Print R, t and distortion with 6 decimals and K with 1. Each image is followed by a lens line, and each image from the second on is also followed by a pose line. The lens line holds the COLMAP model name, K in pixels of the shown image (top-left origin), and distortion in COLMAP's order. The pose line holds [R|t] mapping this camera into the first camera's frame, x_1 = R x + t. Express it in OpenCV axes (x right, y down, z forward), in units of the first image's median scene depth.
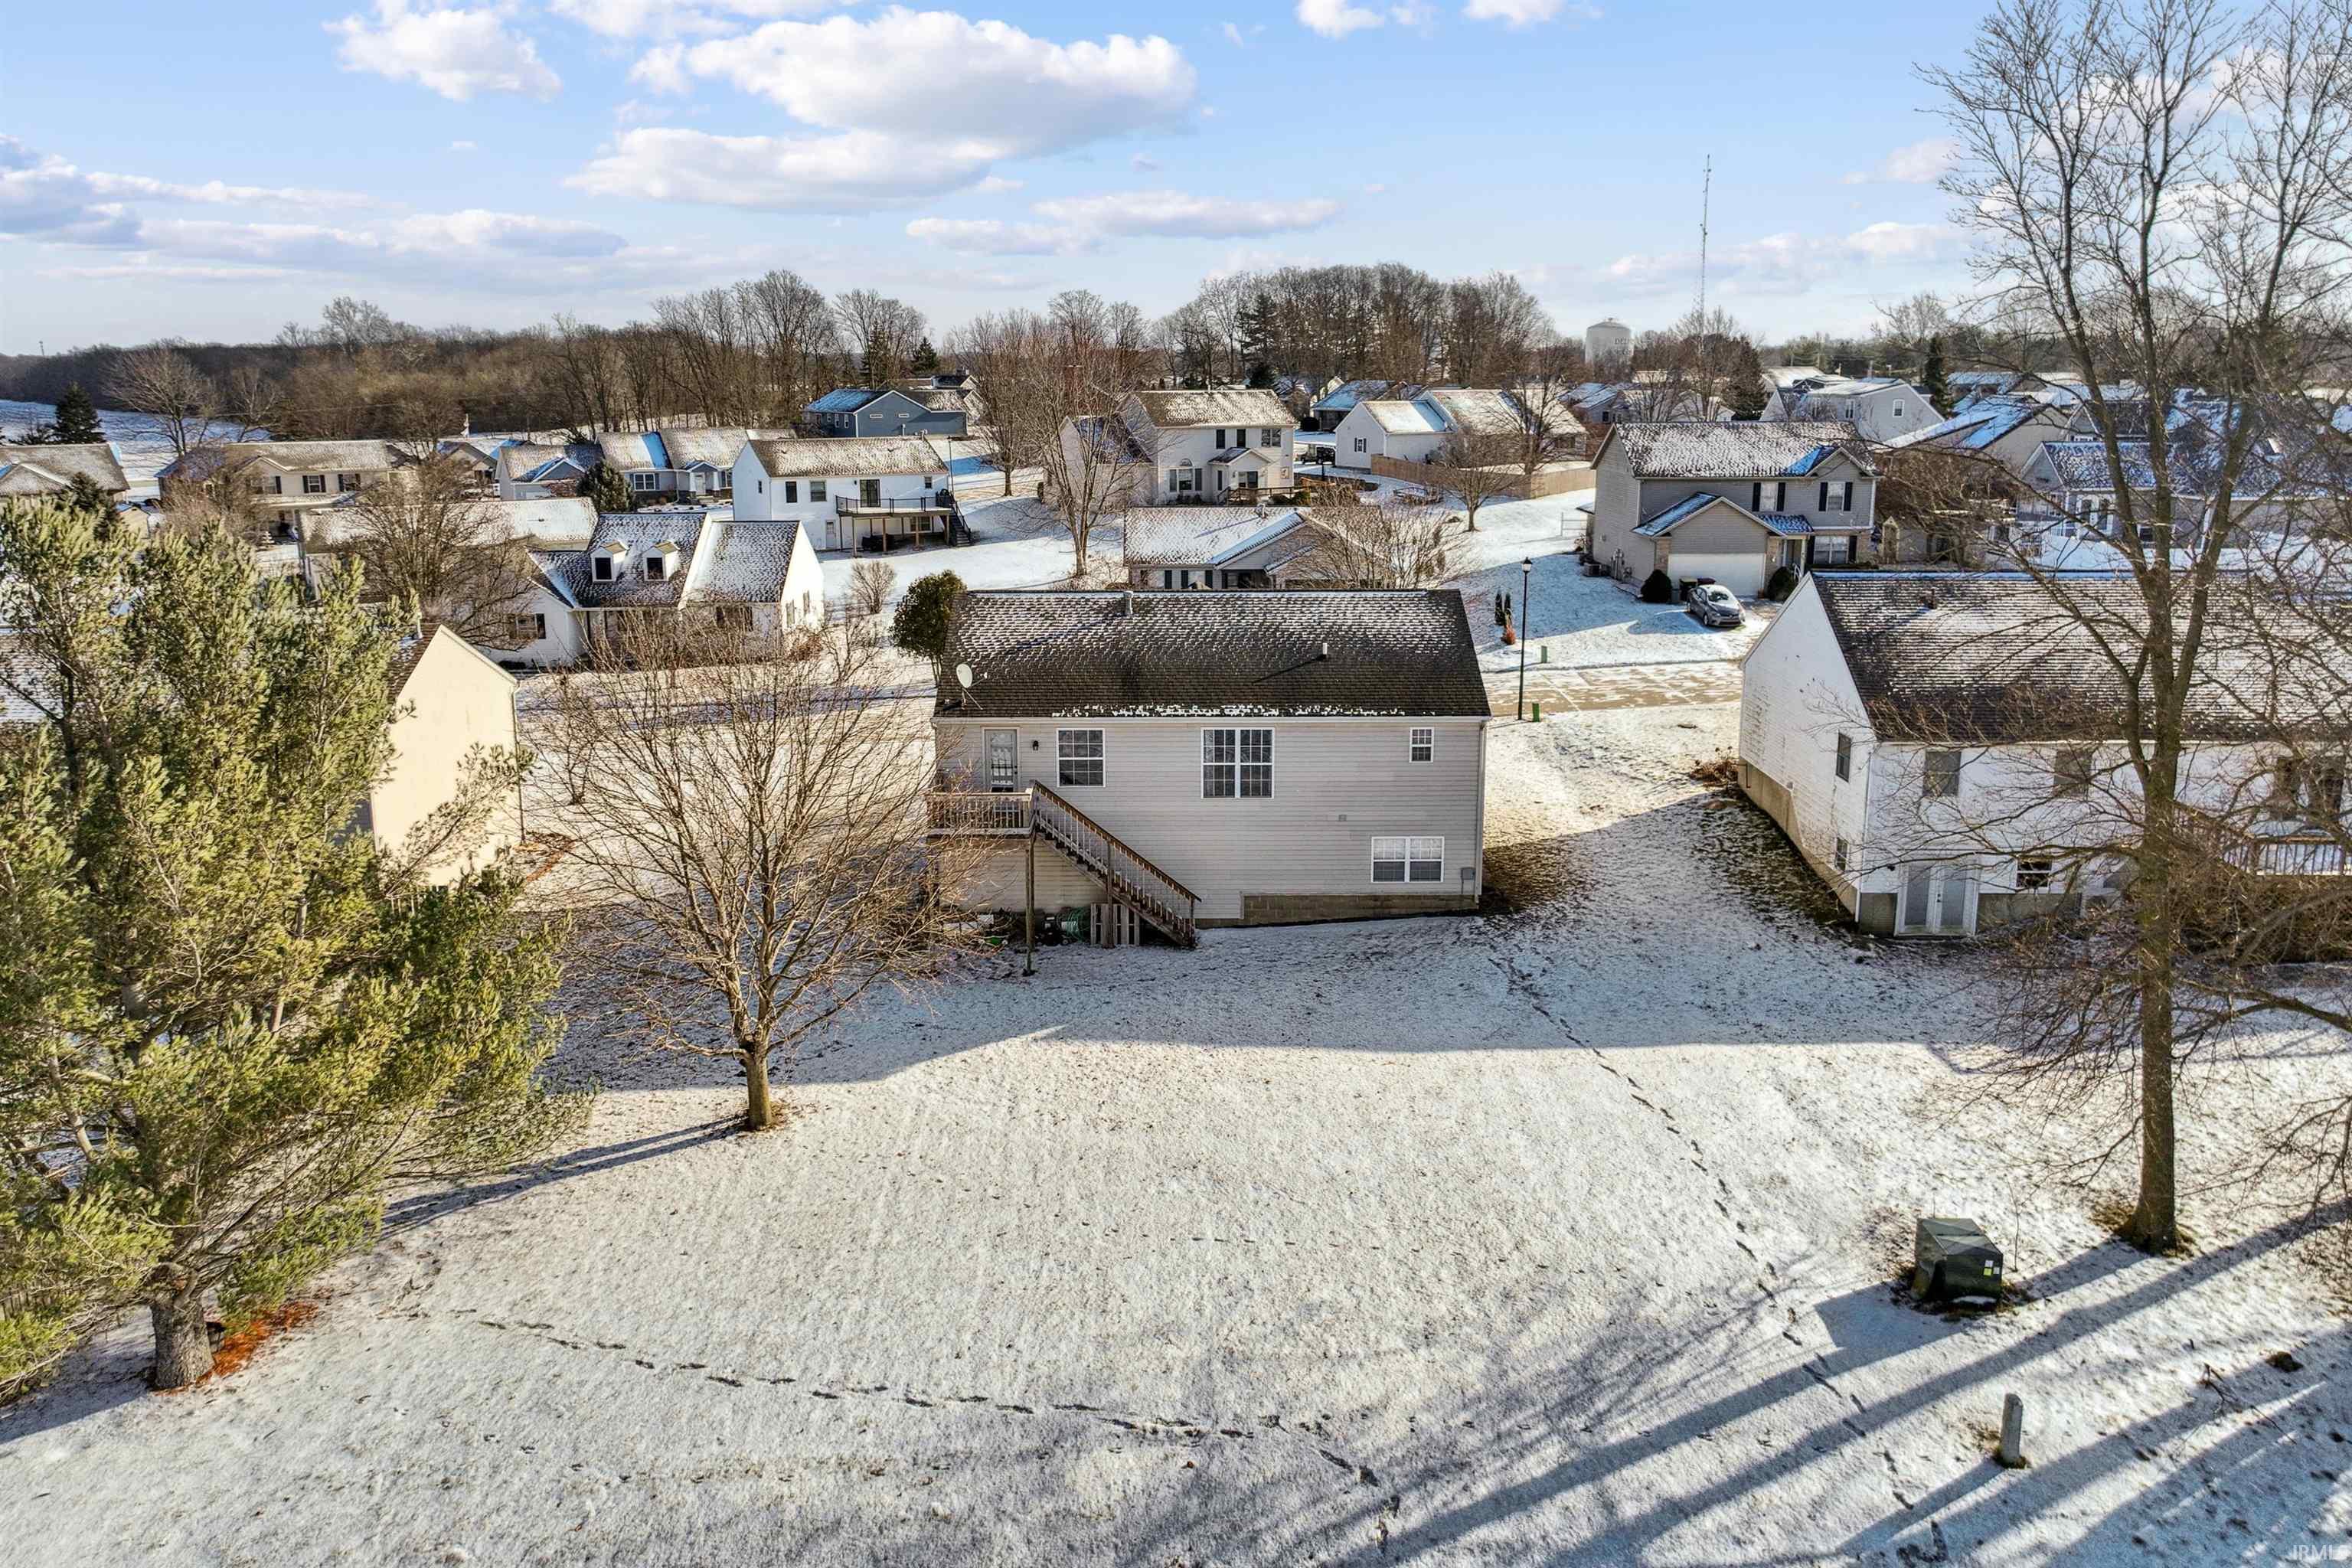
lens RADIAL K [[1691.3, 0, 1172.8], [0, 1691.3, 783.5], [0, 0, 1]] dist [0.022608, 0.000891]
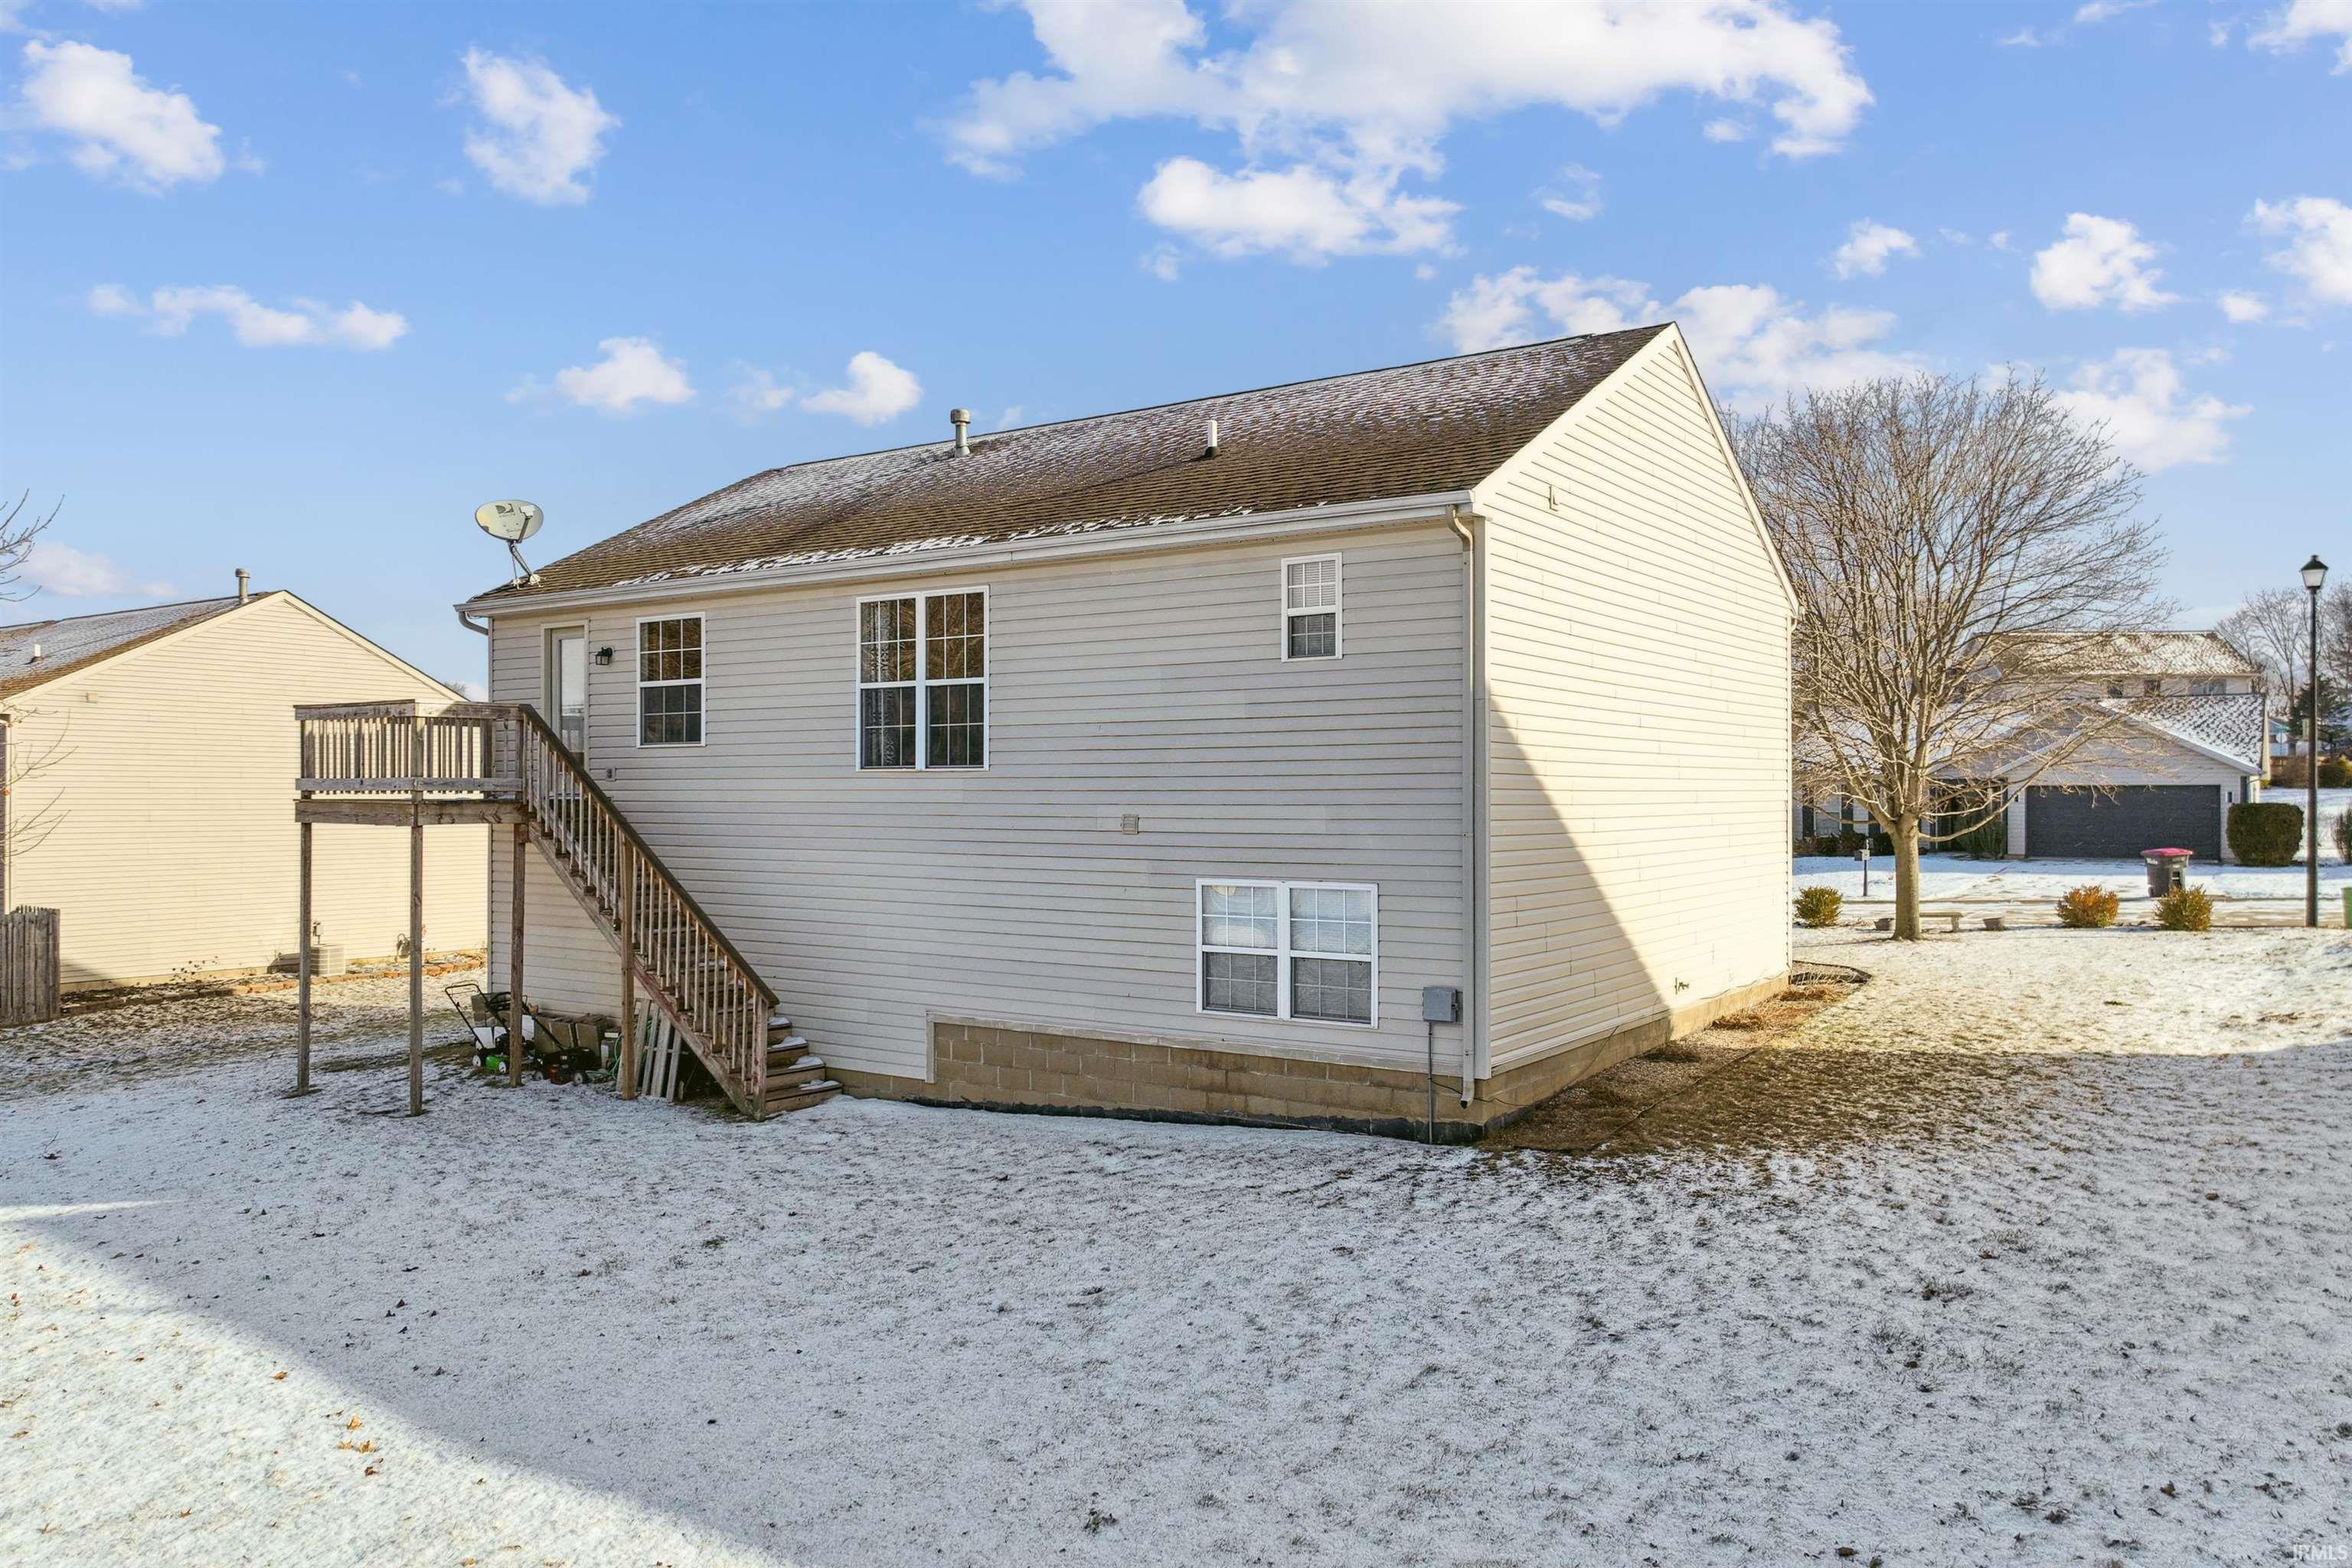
lens RADIAL K [[1691.3, 0, 1184.1], [0, 1691.3, 788.6], [0, 0, 1]] dist [0.022608, 0.000891]
pose [[0.819785, 0.002449, -0.572666, 0.323138], [-0.134282, 0.972933, -0.188068, 0.081056], [0.556705, 0.231074, 0.797925, 0.714926]]
